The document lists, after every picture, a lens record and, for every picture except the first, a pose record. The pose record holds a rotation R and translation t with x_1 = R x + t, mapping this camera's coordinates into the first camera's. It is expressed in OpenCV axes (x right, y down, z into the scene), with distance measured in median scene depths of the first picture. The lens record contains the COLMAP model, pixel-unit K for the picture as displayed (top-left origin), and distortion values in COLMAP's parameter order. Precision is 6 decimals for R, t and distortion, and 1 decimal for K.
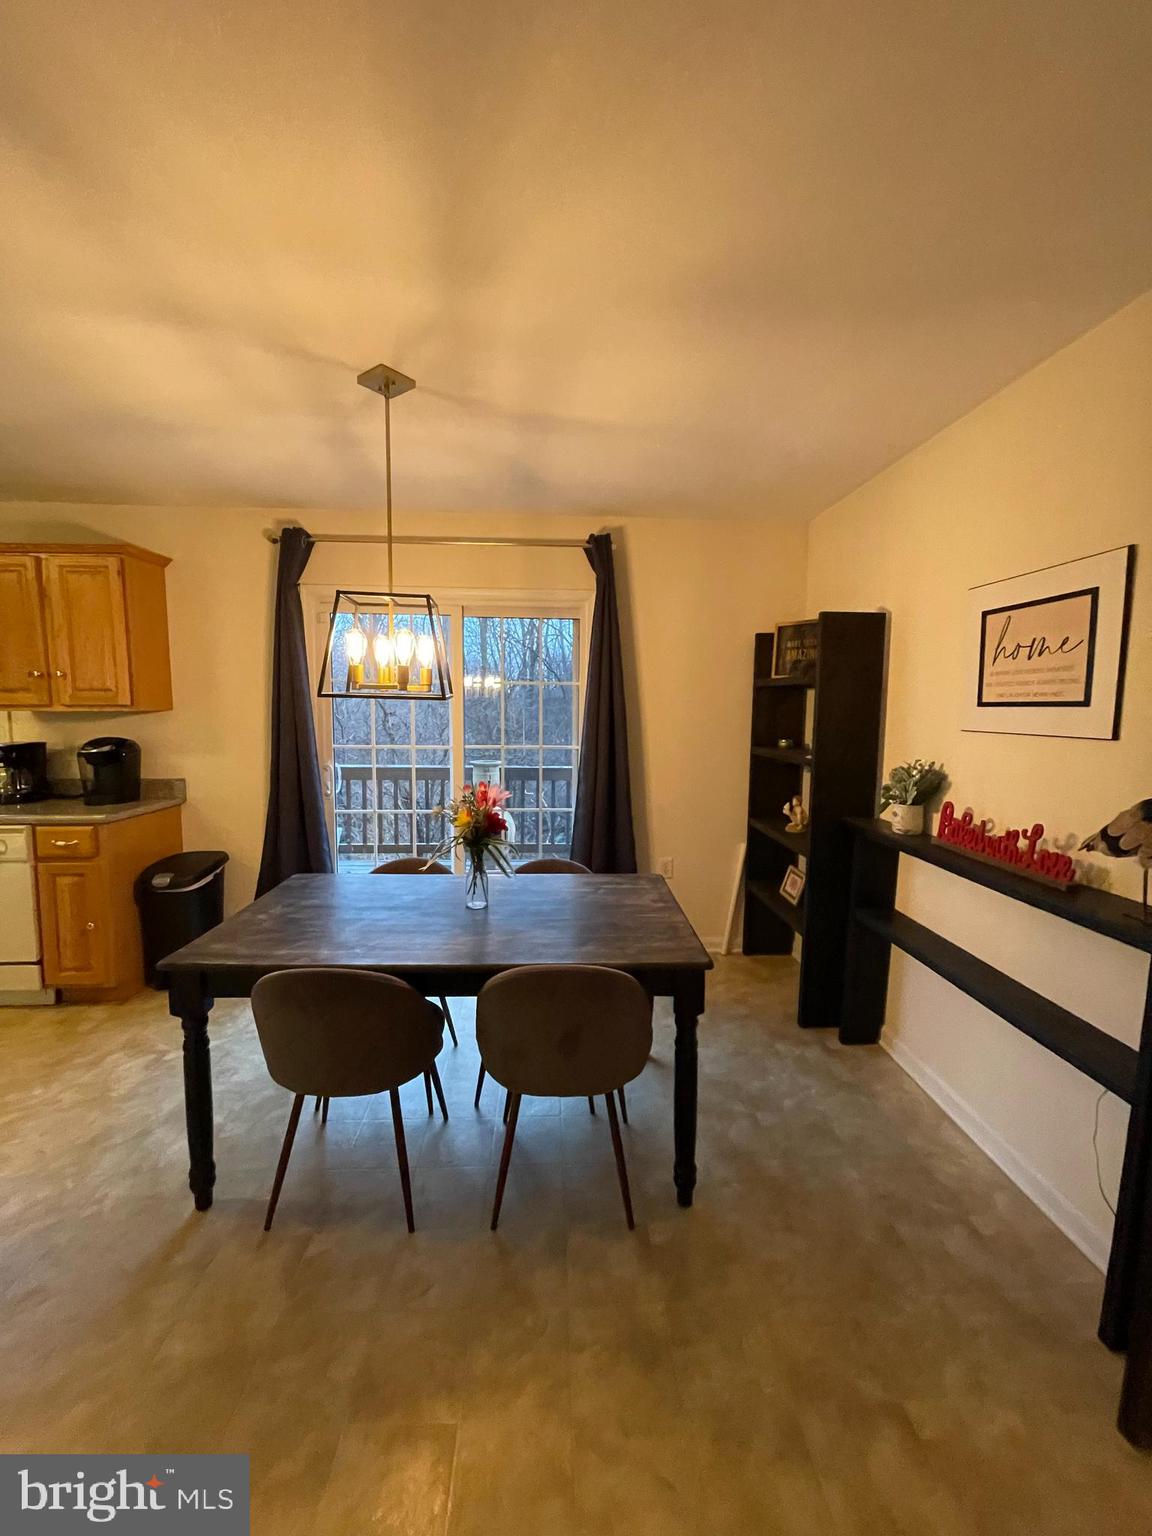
lens RADIAL K [[611.8, 0, 582.7], [0, 611.8, 765.8], [0, 0, 1]] dist [0.004640, -0.004357]
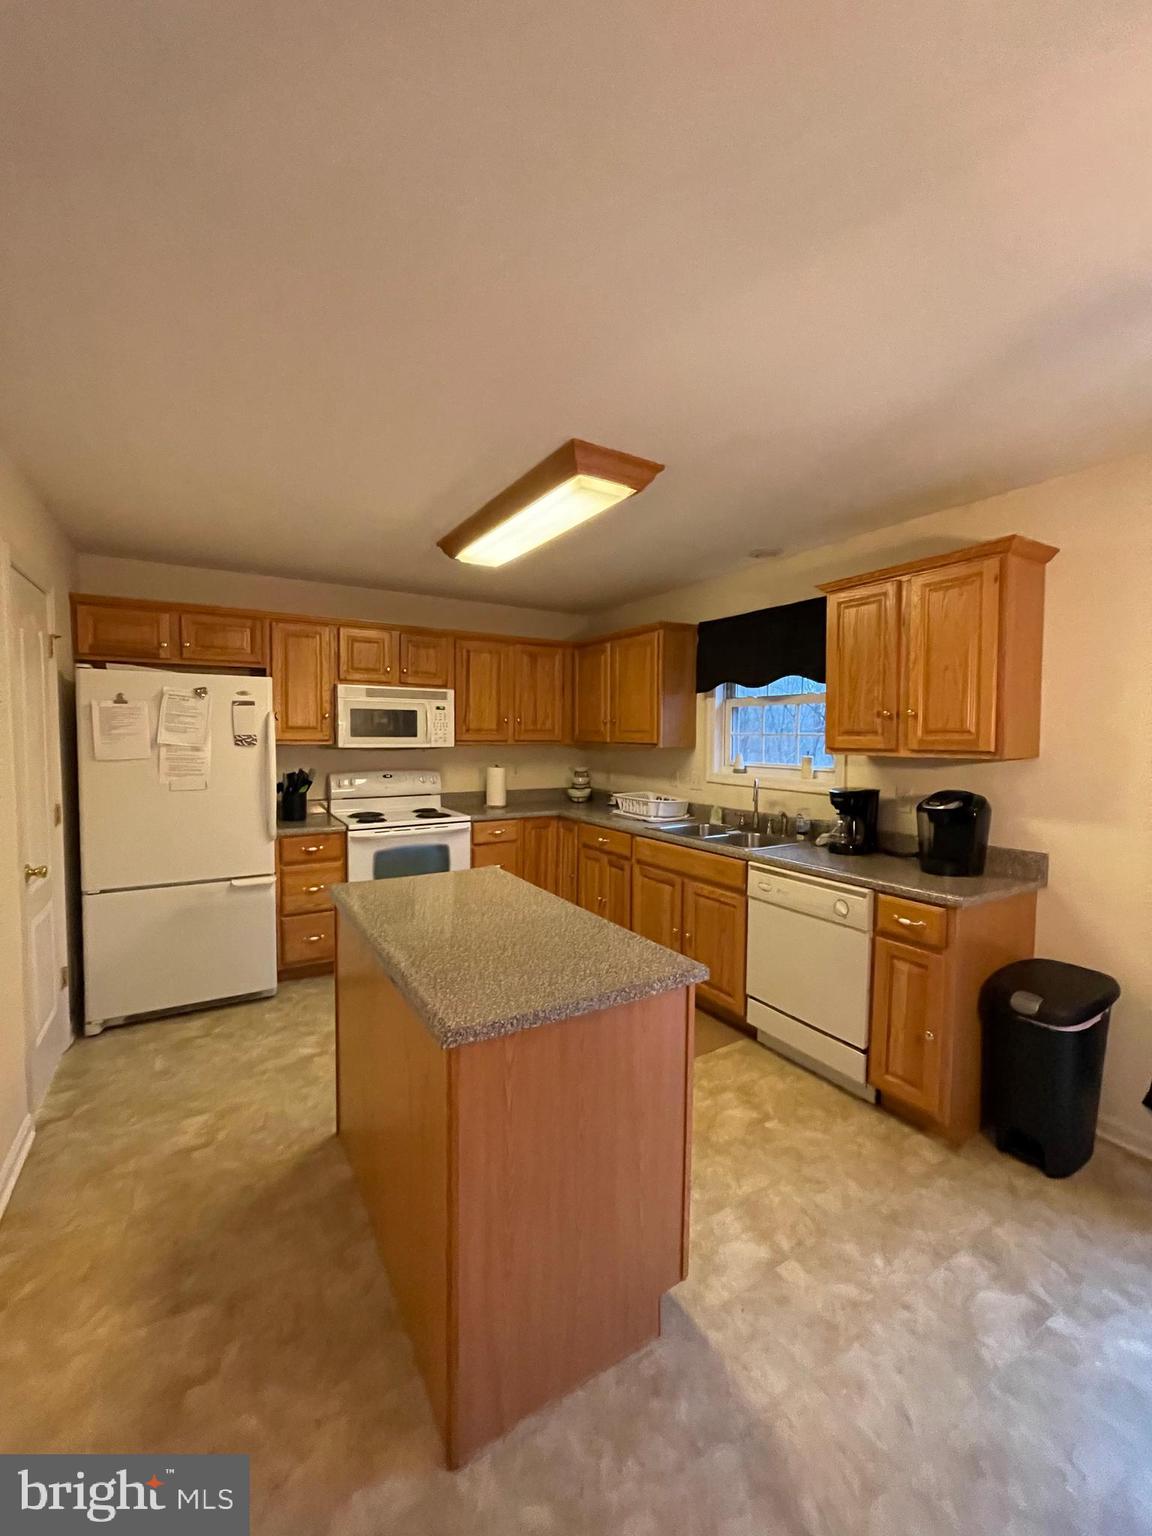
lens RADIAL K [[611.8, 0, 578.9], [0, 611.8, 764.2], [0, 0, 1]] dist [0.004640, -0.004357]
pose [[0.473651, 0.035873, -0.879982, -0.391292], [-0.090273, 0.995885, -0.007991, -0.038189], [0.876074, 0.083223, 0.474940, 0.245356]]
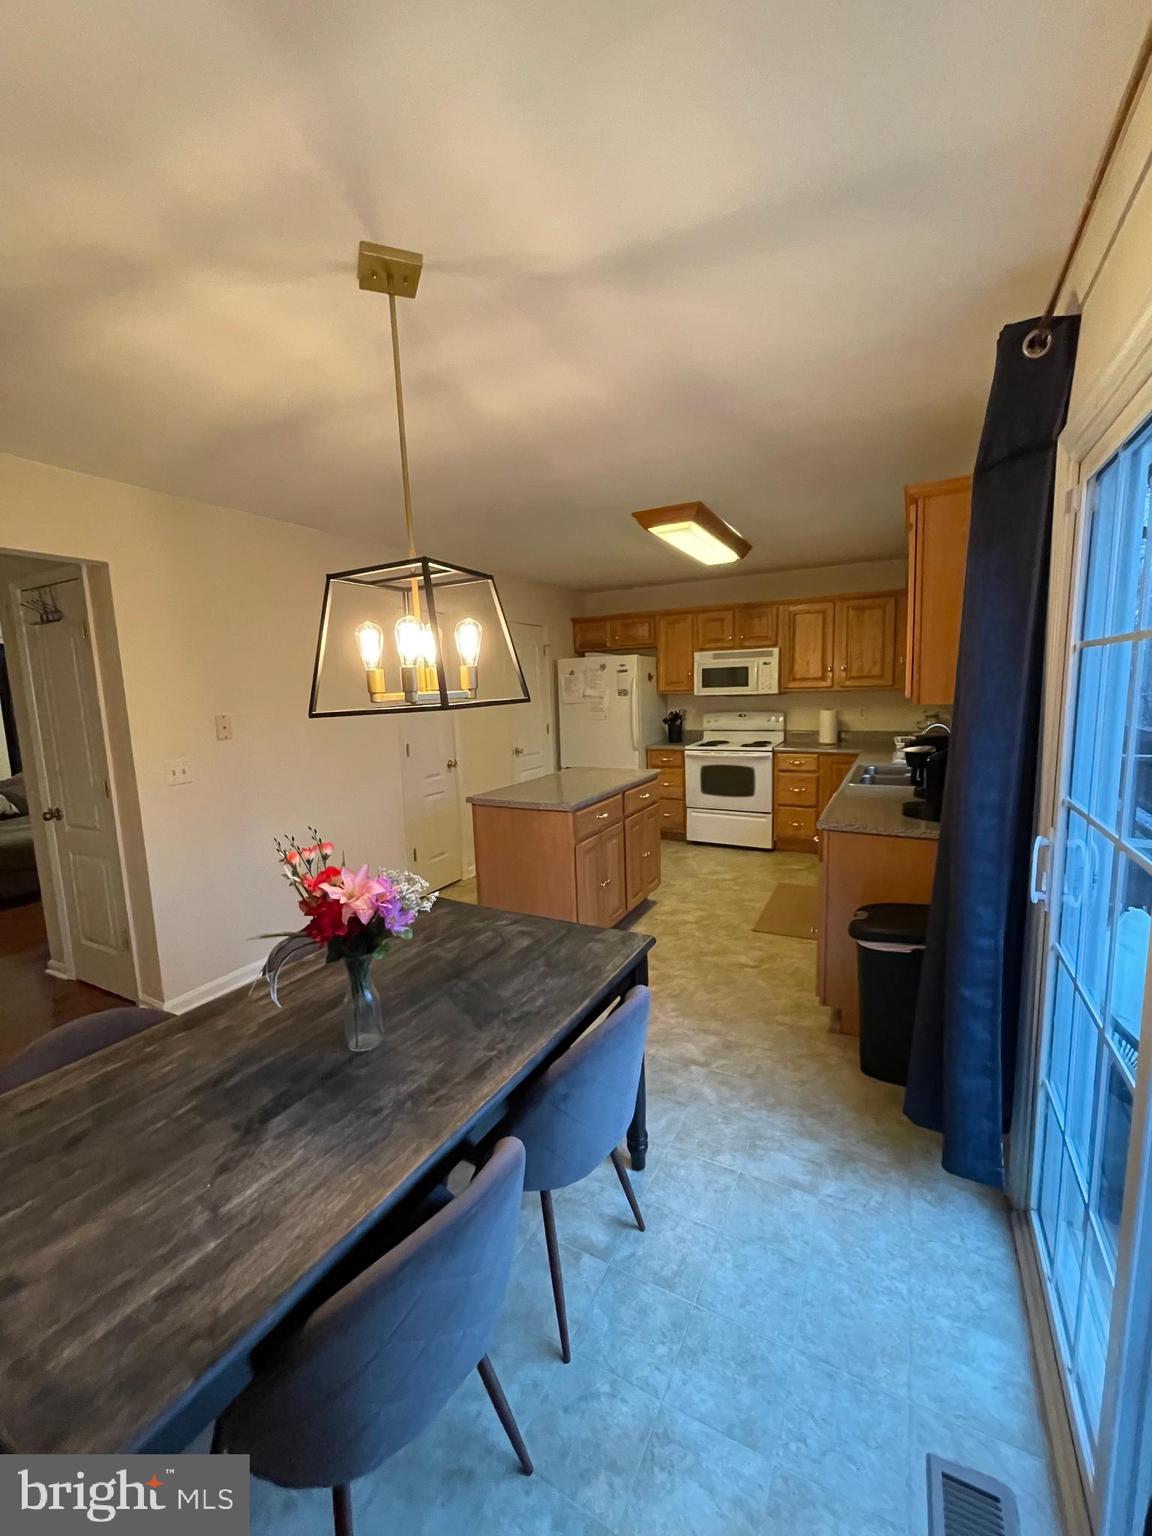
lens RADIAL K [[611.8, 0, 573.1], [0, 611.8, 763.3], [0, 0, 1]] dist [0.004640, -0.004357]
pose [[-0.521571, 0.114551, -0.845483, 0.191613], [-0.059776, 0.983605, 0.170140, -0.153451], [0.851111, 0.139280, -0.506173, 1.286407]]
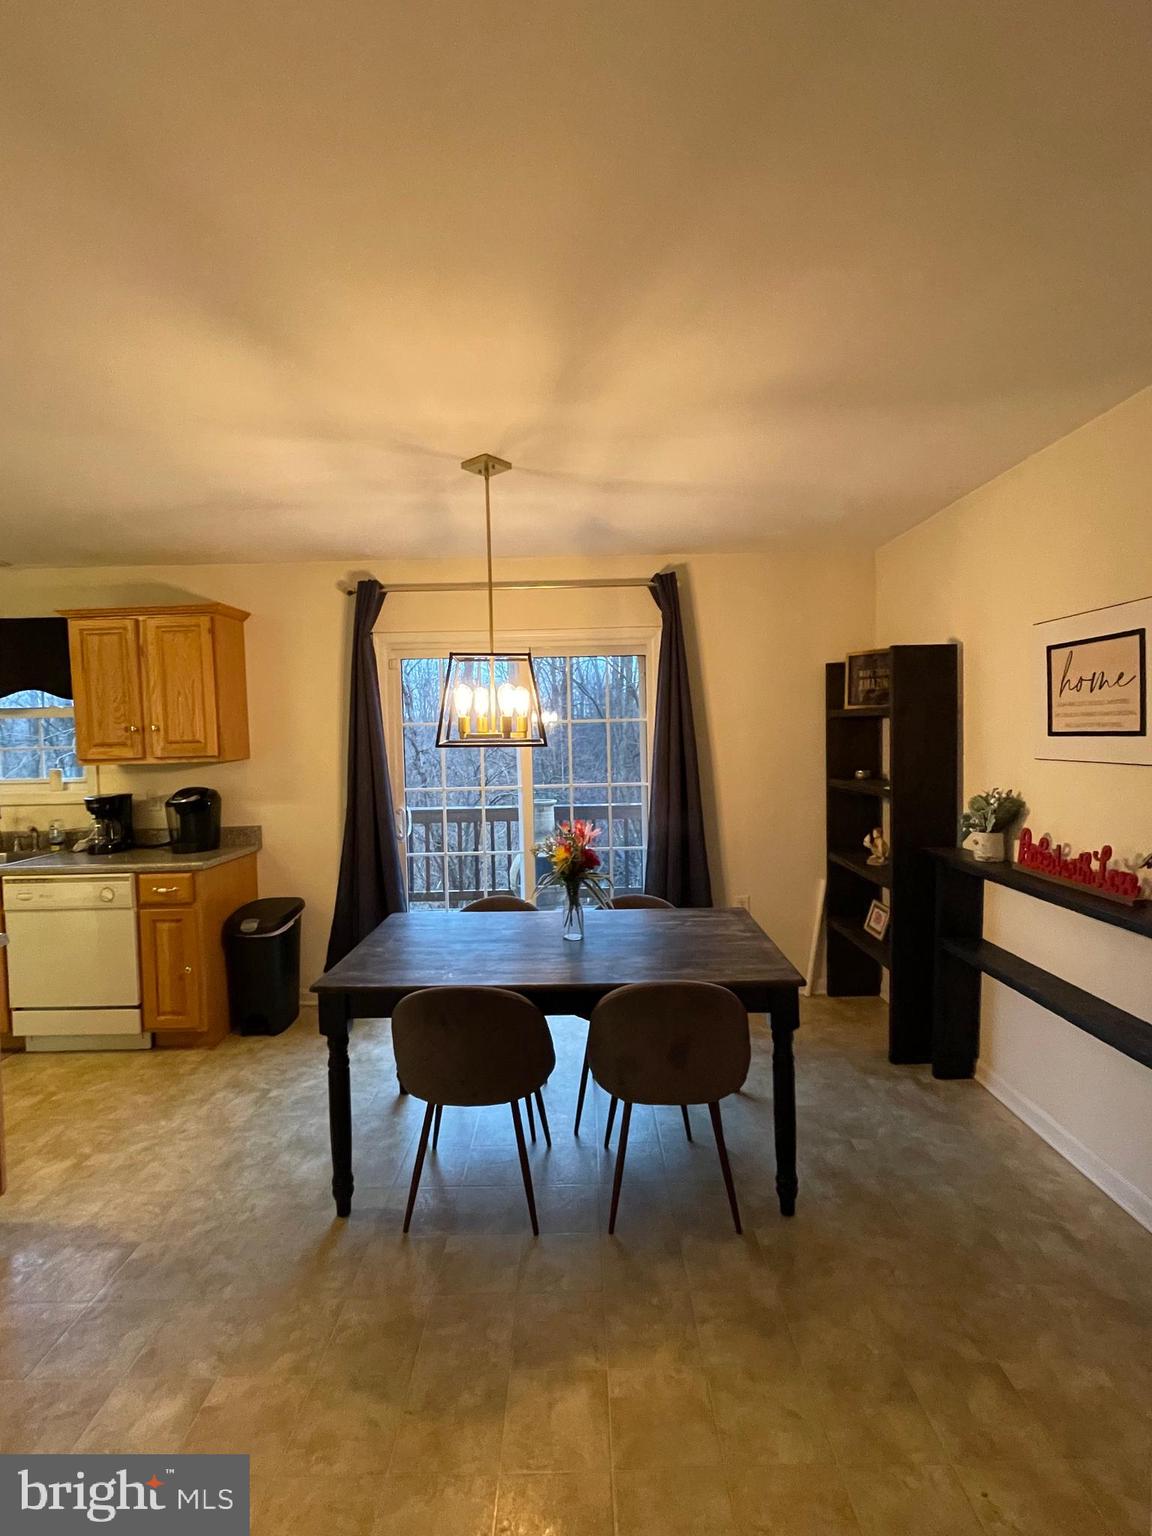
lens RADIAL K [[715.7, 0, 581.1], [0, 715.7, 762.6], [0, 0, 1]] dist [-0.003417, -0.003002]
pose [[0.998216, -0.029579, -0.051858, -0.075226], [0.026611, 0.998018, -0.057032, -0.002358], [0.053442, 0.055550, 0.997025, -0.214802]]
